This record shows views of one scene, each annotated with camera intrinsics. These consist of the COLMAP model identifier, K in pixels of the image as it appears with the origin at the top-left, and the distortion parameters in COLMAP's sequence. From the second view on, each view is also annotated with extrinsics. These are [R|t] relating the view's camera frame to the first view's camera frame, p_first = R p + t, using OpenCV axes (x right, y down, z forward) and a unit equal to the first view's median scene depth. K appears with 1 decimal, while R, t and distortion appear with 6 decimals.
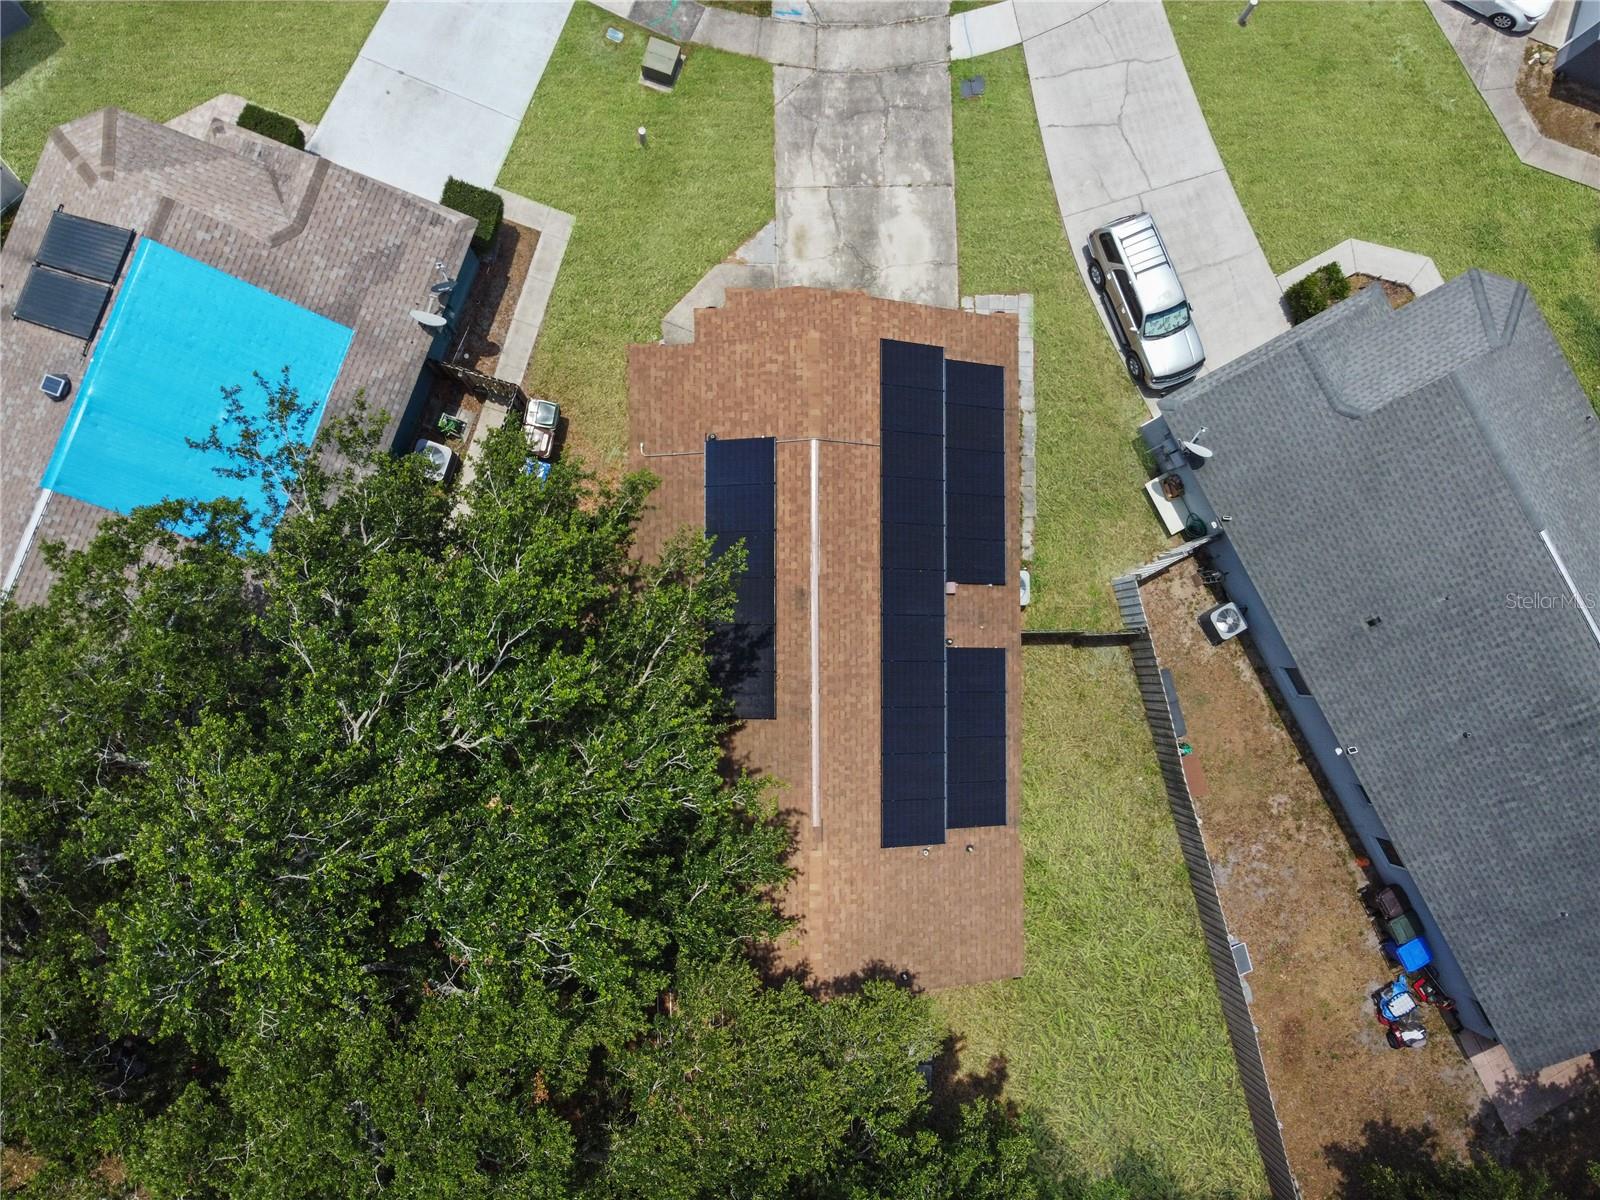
lens RADIAL K [[1217.9, 0, 799.8], [0, 1217.9, 604.7], [0, 0, 1]] dist [-0.006825, 0.002084]
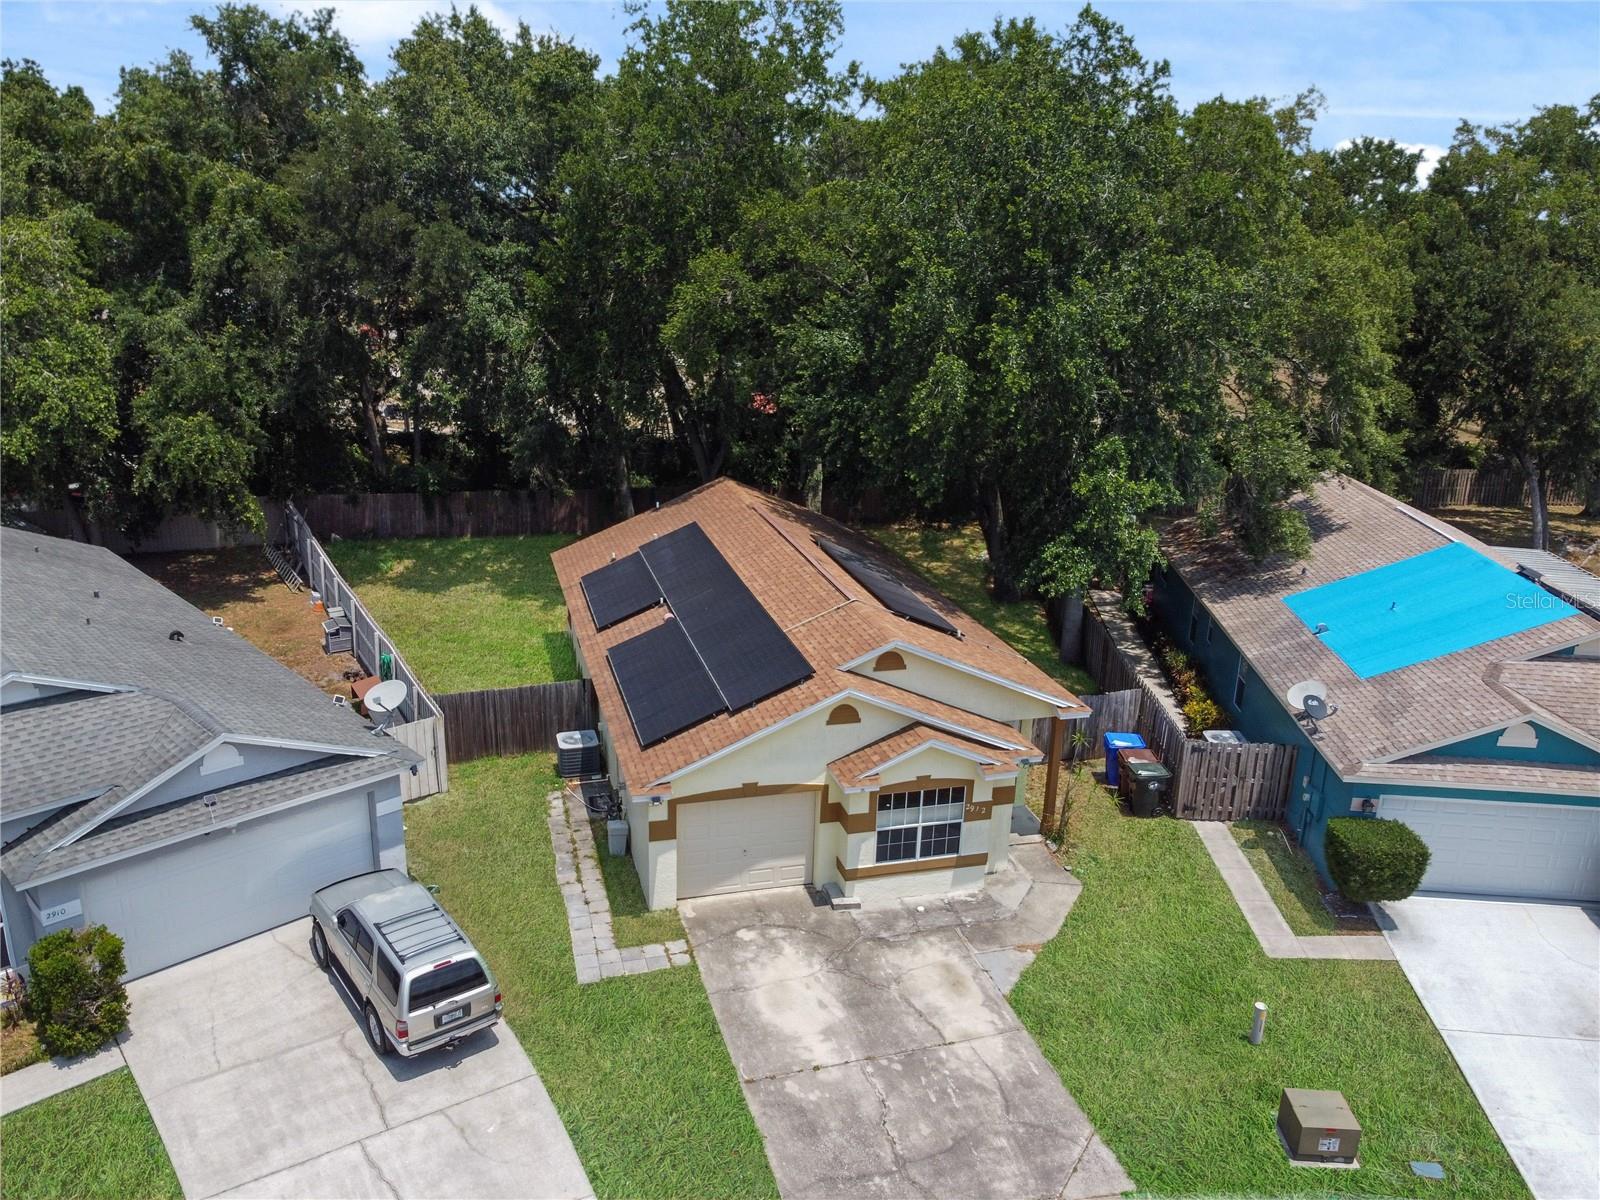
lens RADIAL K [[1217.9, 0, 799.0], [0, 1217.9, 605.3], [0, 0, 1]] dist [-0.006825, 0.002084]
pose [[-0.957549, -0.011055, -0.288059, 0.276086], [-0.275848, -0.255055, 0.926744, -0.849394], [-0.083716, 0.966863, 0.241178, 0.676801]]
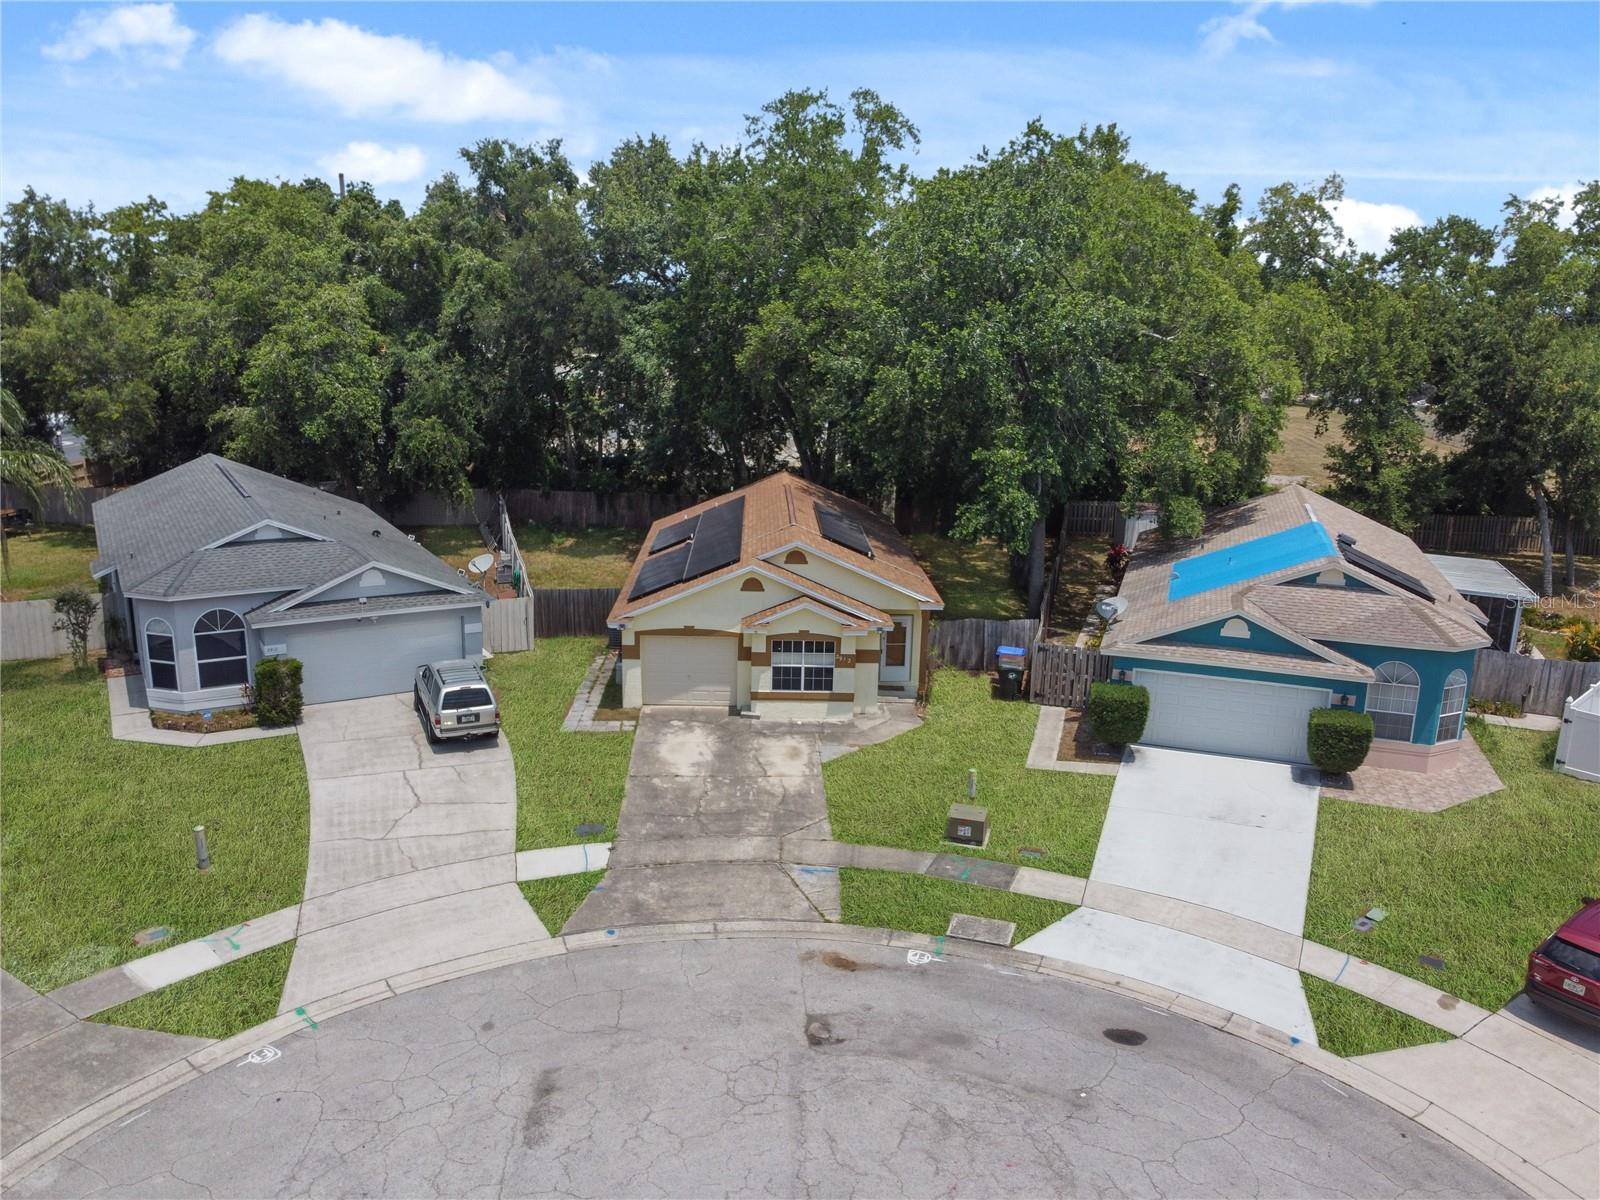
lens RADIAL K [[1217.9, 0, 799.7], [0, 1217.9, 606.5], [0, 0, 1]] dist [-0.006825, 0.002084]
pose [[-0.994944, -0.084626, -0.054088, 0.060831], [-0.037019, -0.191617, 0.980771, -1.270499], [-0.093363, 0.977815, 0.187516, 0.721383]]
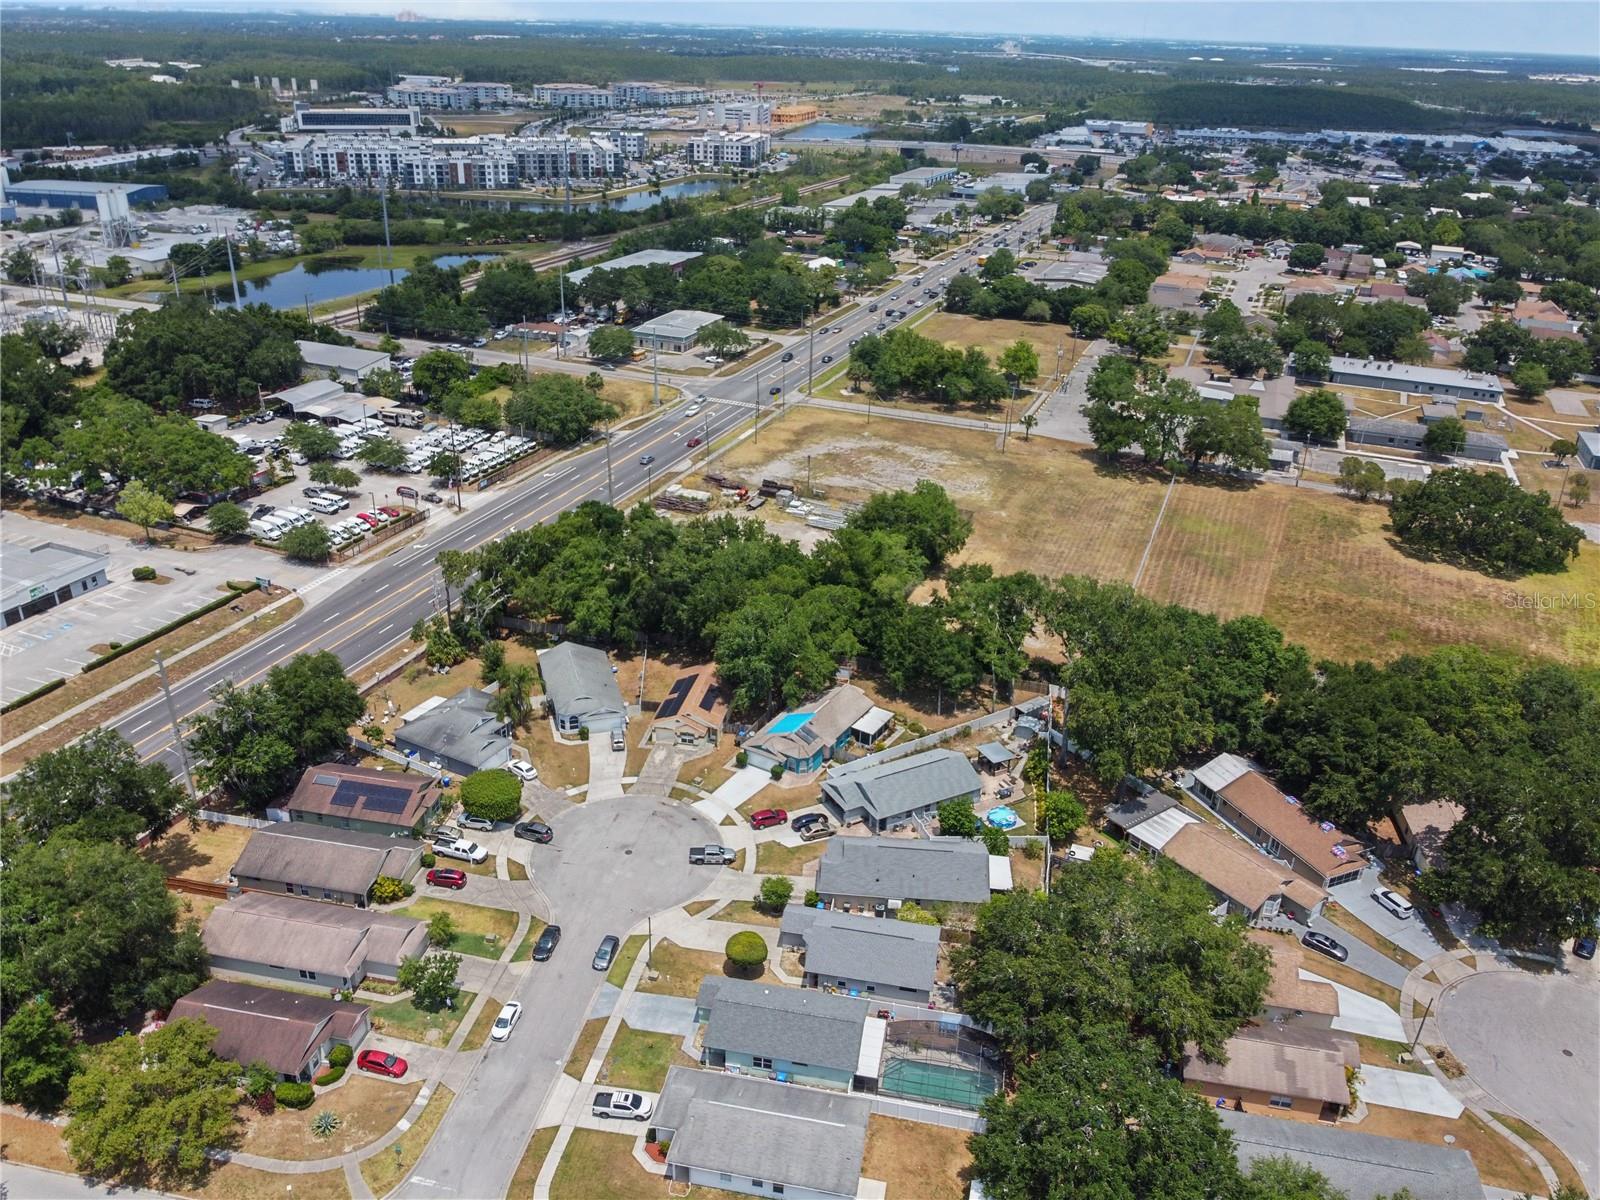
lens RADIAL K [[1217.9, 0, 800.1], [0, 1217.9, 604.1], [0, 0, 1]] dist [-0.006825, 0.002084]
pose [[-0.977081, -0.173267, 0.123655, -1.010545], [0.181624, -0.375629, 0.908799, -4.612830], [-0.111017, 0.910429, 0.398490, -1.651882]]
